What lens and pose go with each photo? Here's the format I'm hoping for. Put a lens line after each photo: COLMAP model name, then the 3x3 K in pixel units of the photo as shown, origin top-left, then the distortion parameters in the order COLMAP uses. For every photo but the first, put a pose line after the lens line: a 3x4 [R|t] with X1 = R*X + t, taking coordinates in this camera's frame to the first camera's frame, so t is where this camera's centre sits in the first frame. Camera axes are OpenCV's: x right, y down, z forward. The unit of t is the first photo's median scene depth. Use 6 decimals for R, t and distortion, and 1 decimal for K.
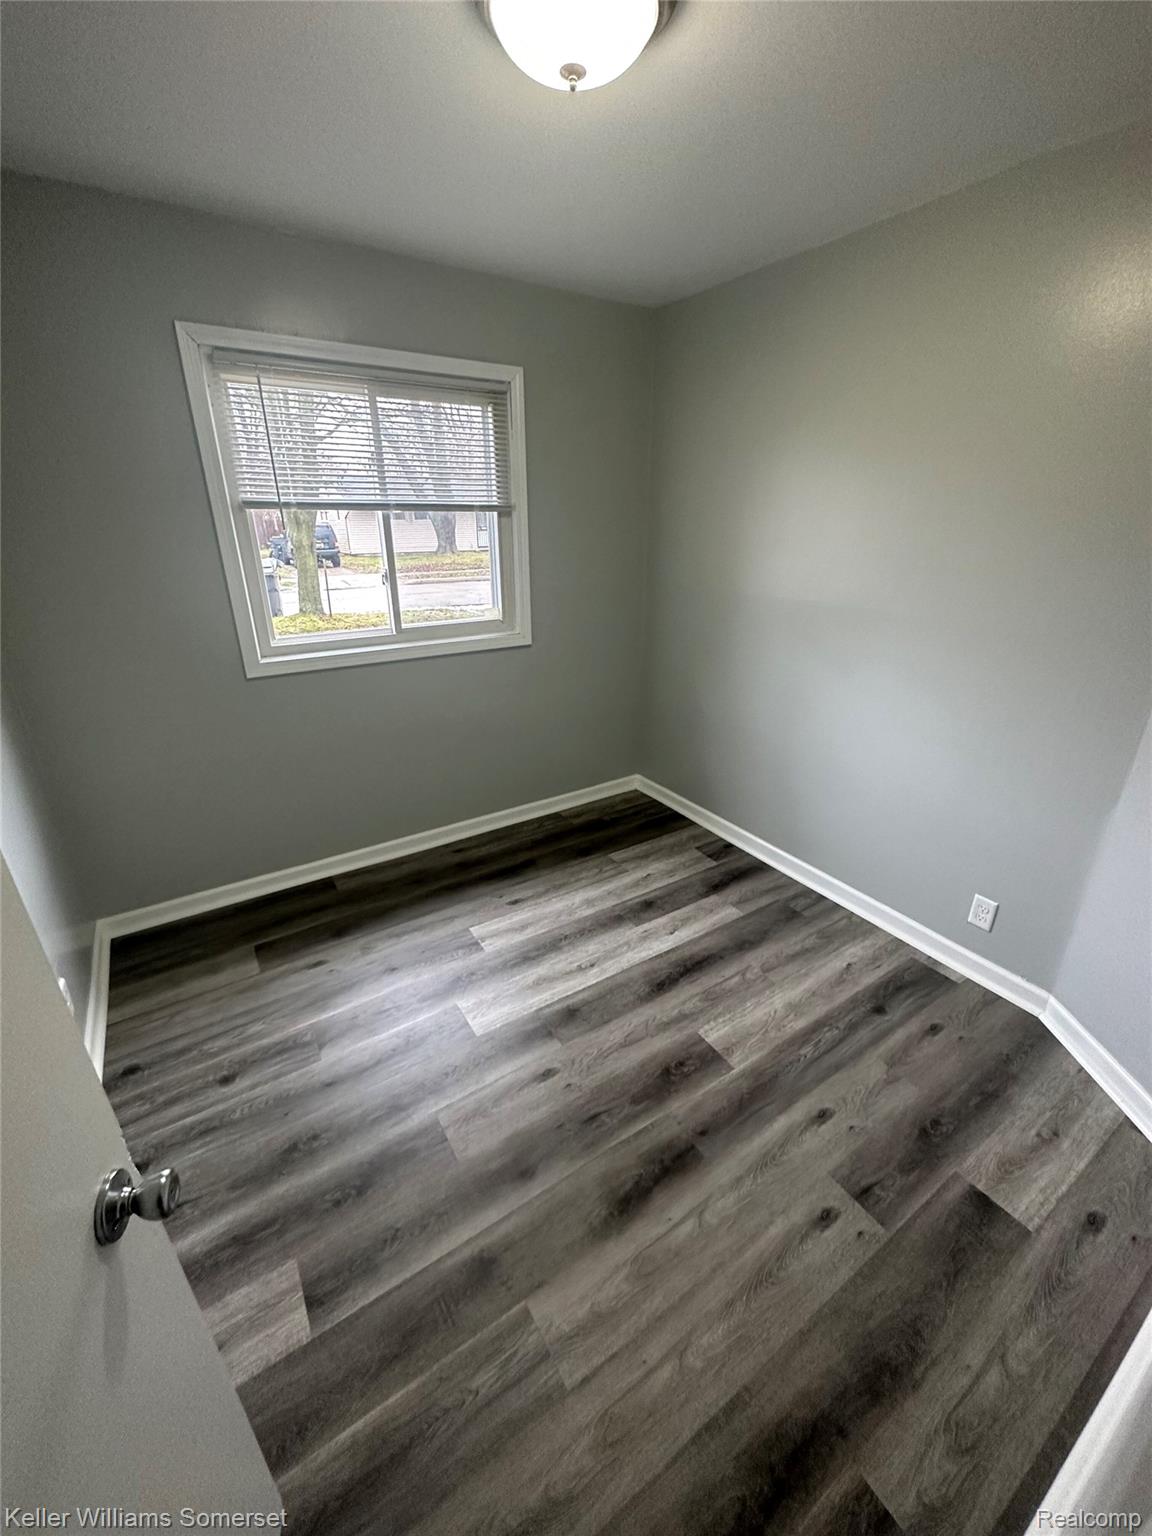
lens RADIAL K [[610.6, 0, 573.1], [0, 610.6, 766.5], [0, 0, 1]] dist [-0.002481, -0.000132]
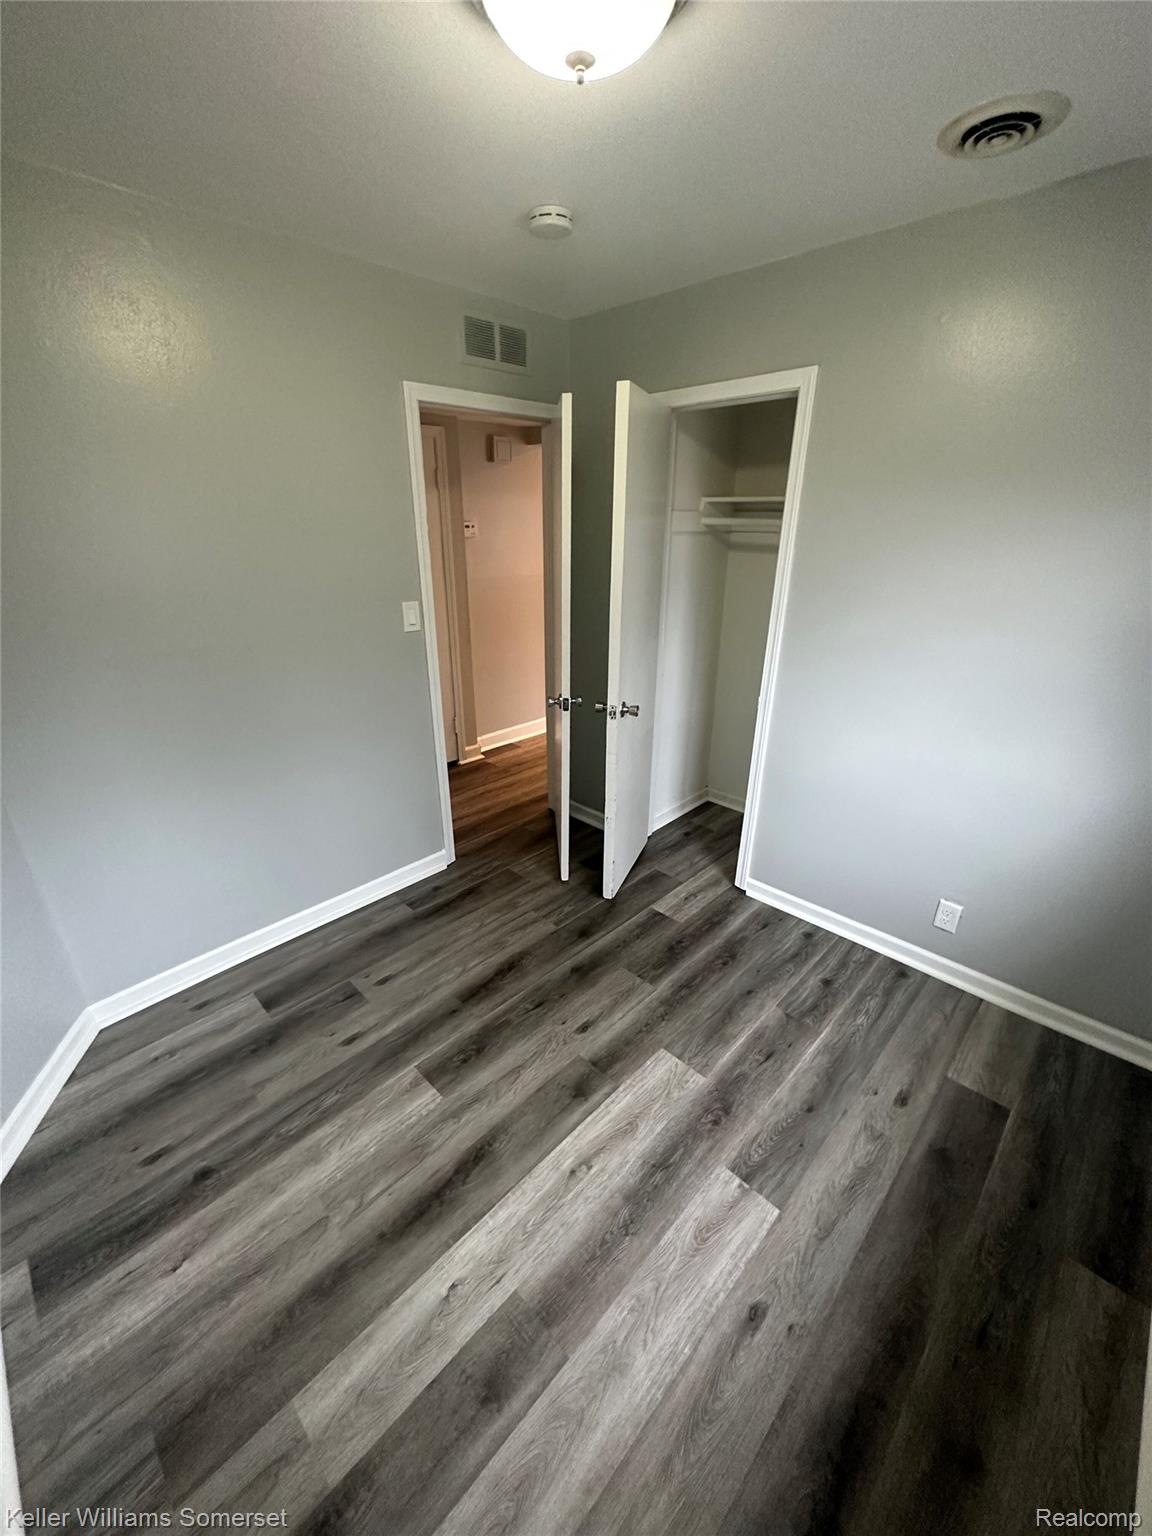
lens RADIAL K [[610.6, 0, 573.1], [0, 610.6, 766.5], [0, 0, 1]] dist [-0.002481, -0.000132]
pose [[-0.975342, 0.081314, -0.205175, 0.156963], [-0.088913, 0.706100, 0.702507, -0.586340], [0.201998, 0.703427, -0.681459, 1.294809]]
